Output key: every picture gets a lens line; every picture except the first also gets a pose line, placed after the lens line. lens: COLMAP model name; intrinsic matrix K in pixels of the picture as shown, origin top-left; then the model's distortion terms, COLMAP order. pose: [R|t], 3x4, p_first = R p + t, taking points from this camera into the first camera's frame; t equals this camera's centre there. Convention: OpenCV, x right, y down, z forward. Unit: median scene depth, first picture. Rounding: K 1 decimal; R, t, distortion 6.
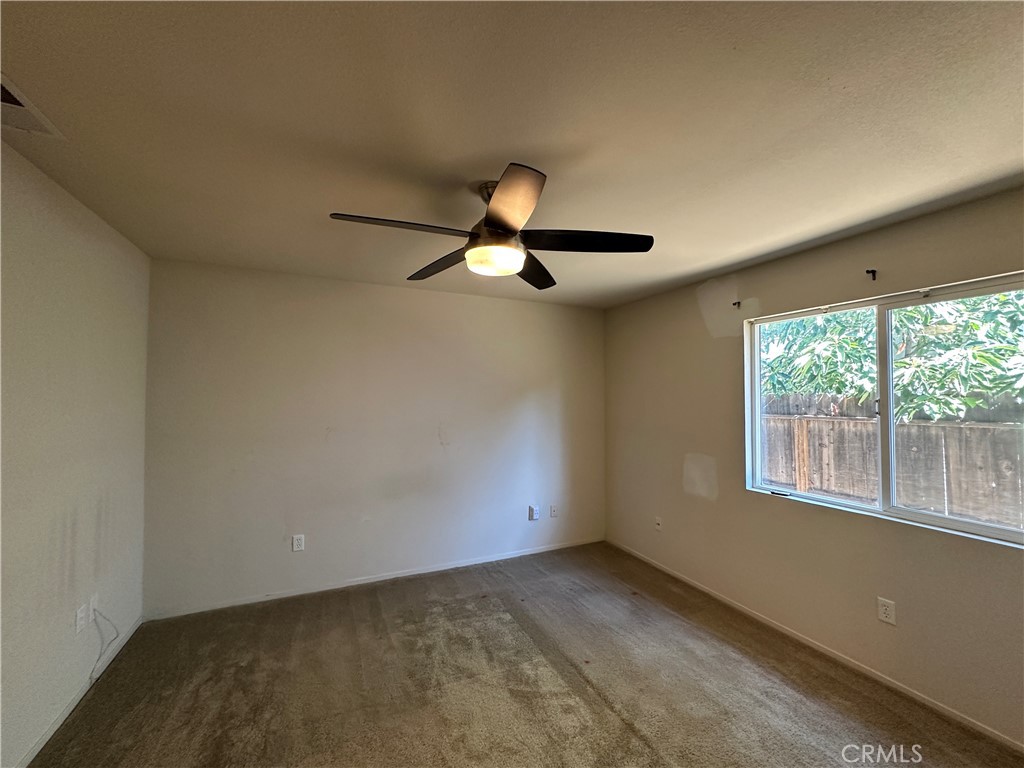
lens RADIAL K [[408.3, 0, 511.0], [0, 408.3, 385.6], [0, 0, 1]] dist [-0.002920, 0.000018]
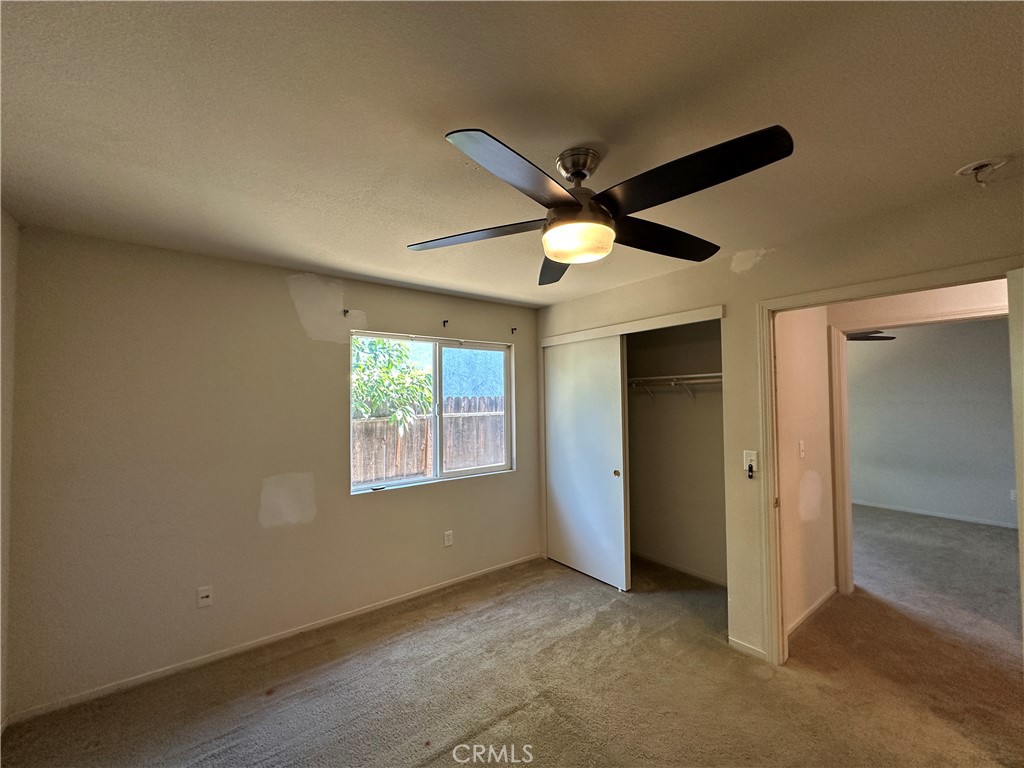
lens RADIAL K [[408.3, 0, 511.0], [0, 408.3, 385.6], [0, 0, 1]] dist [-0.002920, 0.000018]
pose [[-0.209561, 0.033247, 0.977230, -0.521956], [-0.015158, 0.999191, -0.037245, 0.013260], [-0.977678, -0.022618, -0.208888, 0.835330]]
